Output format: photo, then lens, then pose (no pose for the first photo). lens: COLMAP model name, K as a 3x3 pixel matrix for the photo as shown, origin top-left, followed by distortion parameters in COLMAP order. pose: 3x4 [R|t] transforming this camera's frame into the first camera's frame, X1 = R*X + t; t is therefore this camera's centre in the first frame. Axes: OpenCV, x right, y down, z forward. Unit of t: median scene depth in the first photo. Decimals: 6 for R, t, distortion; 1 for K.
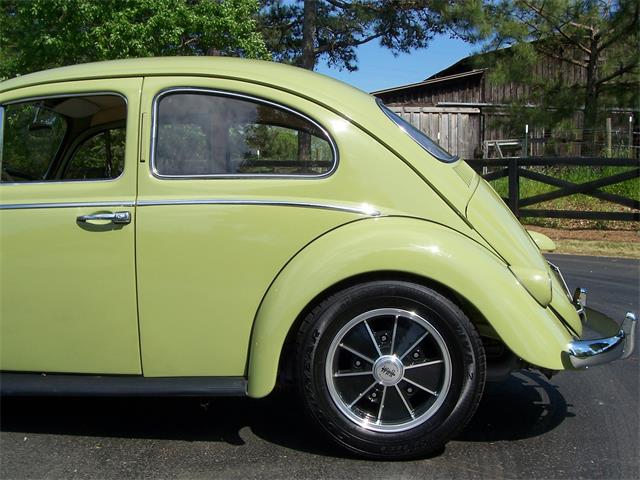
lens RADIAL K [[807.4, 0, 320.0], [0, 807.4, 240.0], [0, 0, 1]] dist [-0.137976, 0.137064]
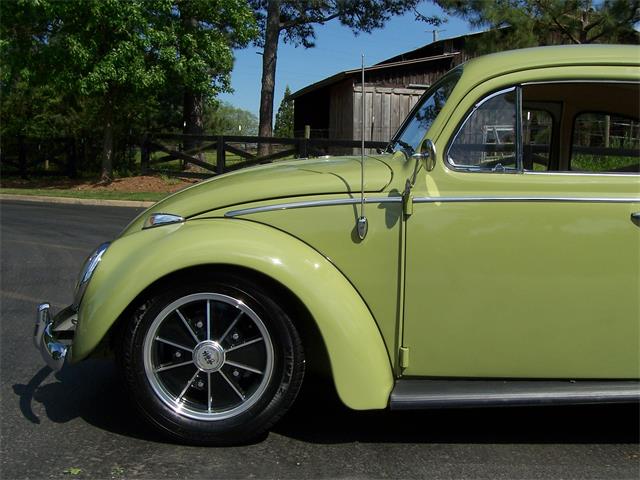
lens RADIAL K [[807.4, 0, 320.0], [0, 807.4, 240.0], [0, 0, 1]] dist [-0.137976, 0.137064]
pose [[0.991859, 0.019653, 0.125811, -0.085697], [-0.023242, 0.999362, 0.027118, -0.001653], [-0.125198, -0.029821, 0.991683, 0.016077]]
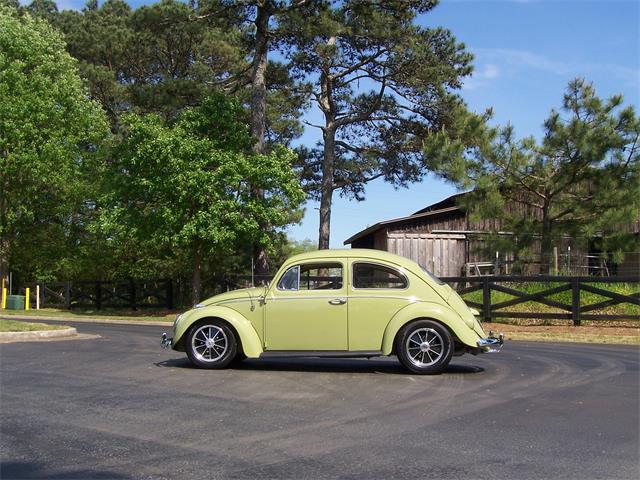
lens RADIAL K [[807.4, 0, 320.0], [0, 807.4, 240.0], [0, 0, 1]] dist [-0.137976, 0.137064]
pose [[0.999919, 0.008868, 0.009138, -0.040526], [-0.007522, 0.990402, -0.138009, 0.019577], [-0.010274, 0.137929, 0.990389, -0.248874]]
